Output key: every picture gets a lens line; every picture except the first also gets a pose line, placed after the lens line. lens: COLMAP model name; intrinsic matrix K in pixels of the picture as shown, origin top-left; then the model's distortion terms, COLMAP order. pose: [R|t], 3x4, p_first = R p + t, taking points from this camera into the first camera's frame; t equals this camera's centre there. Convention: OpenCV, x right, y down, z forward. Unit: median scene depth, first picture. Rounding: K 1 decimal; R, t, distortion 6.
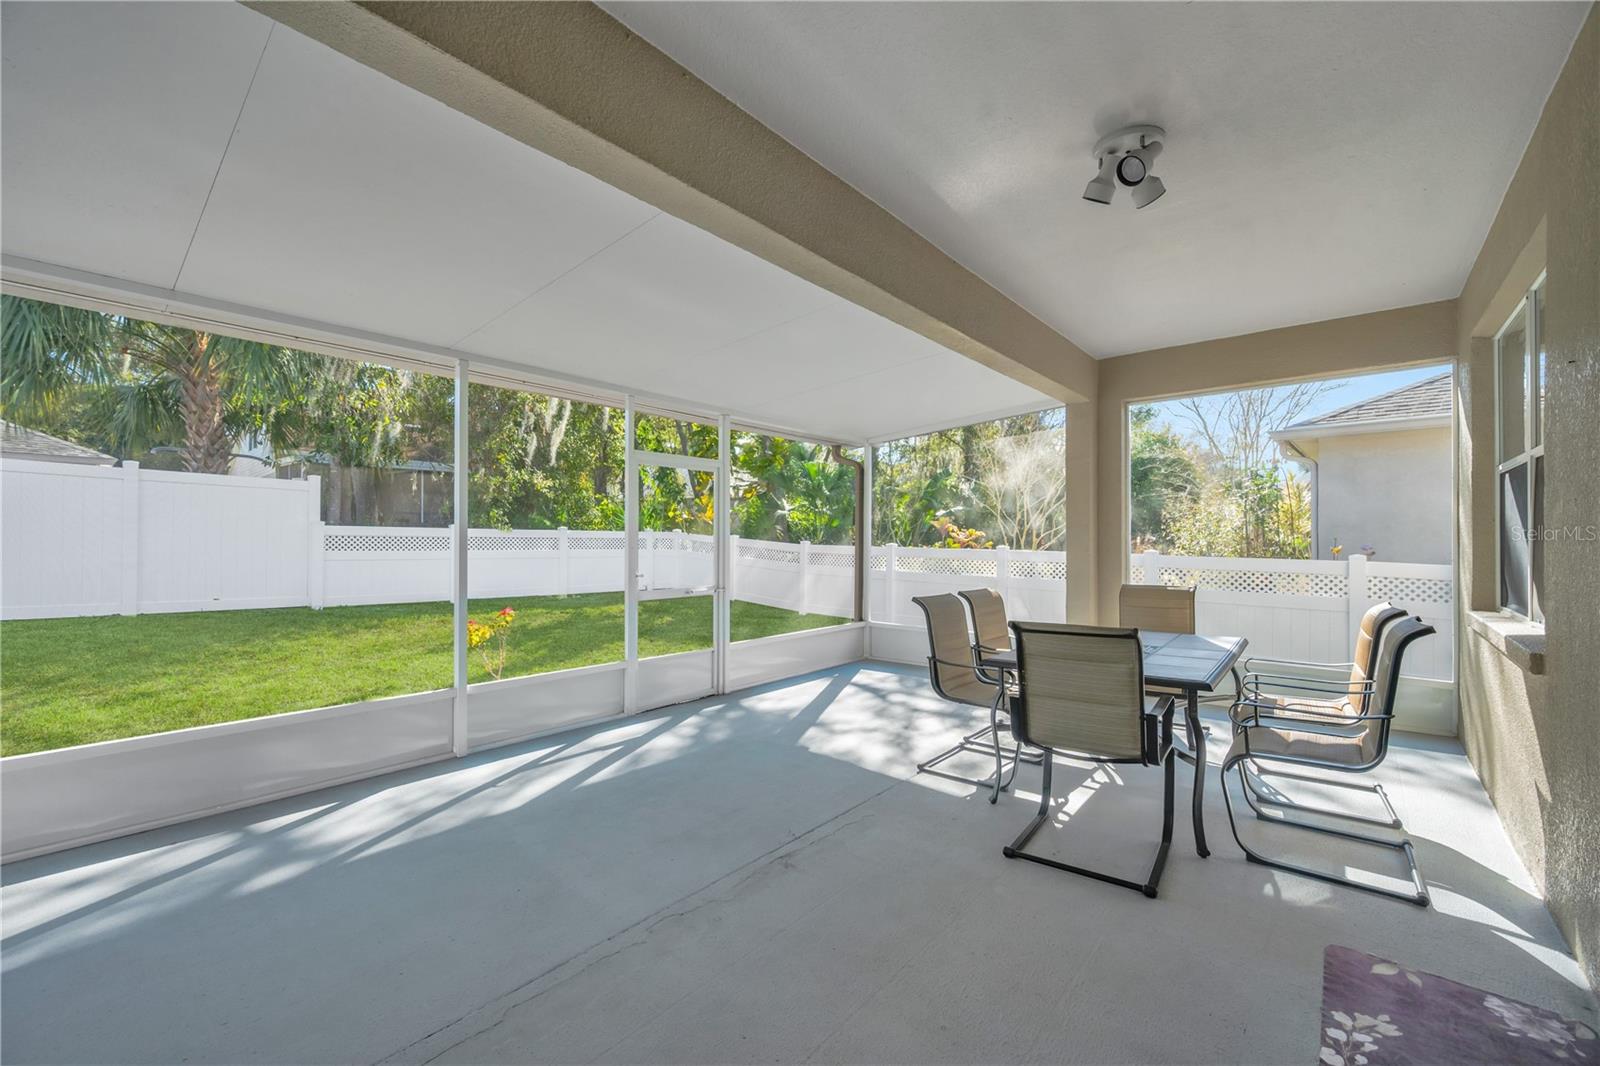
lens RADIAL K [[623.8, 0, 803.7], [0, 623.8, 536.8], [0, 0, 1]] dist [0.003416, 0.000121]
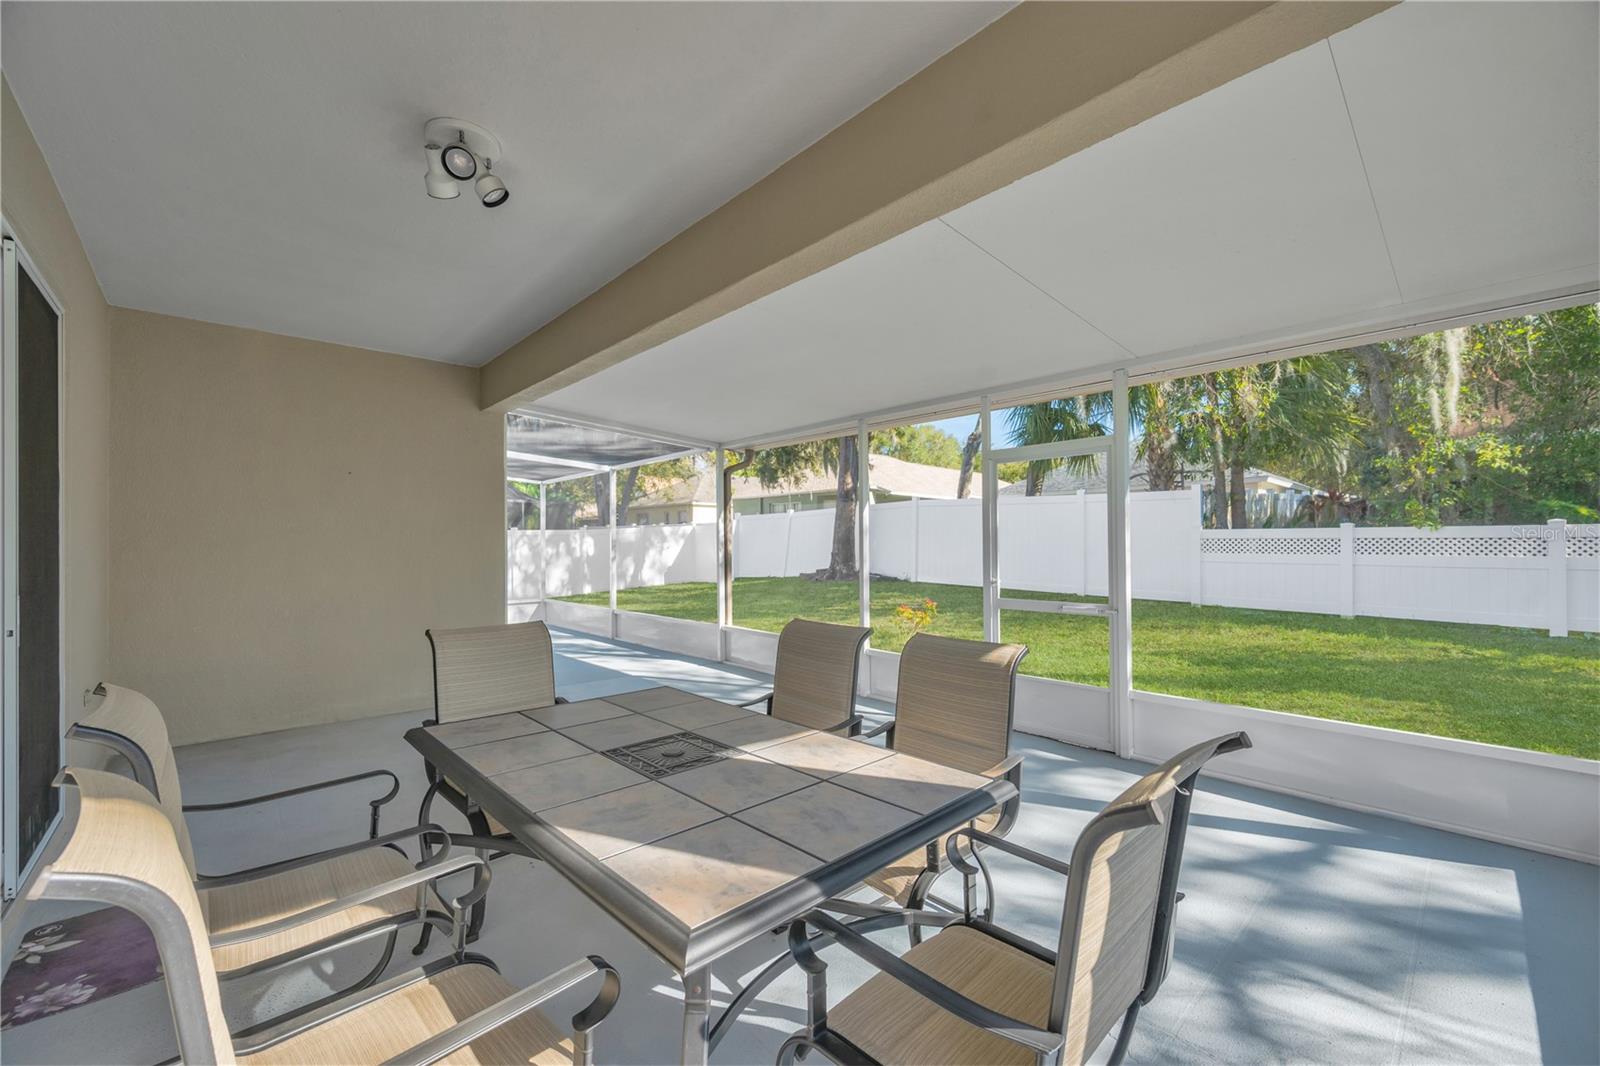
lens RADIAL K [[623.8, 0, 803.7], [0, 623.8, 536.8], [0, 0, 1]] dist [0.003416, 0.000121]
pose [[-0.094044, -0.012548, -0.995489, 0.493694], [0.012024, 0.999833, -0.013739, 0.002363], [0.995495, -0.013262, -0.093878, 0.557217]]
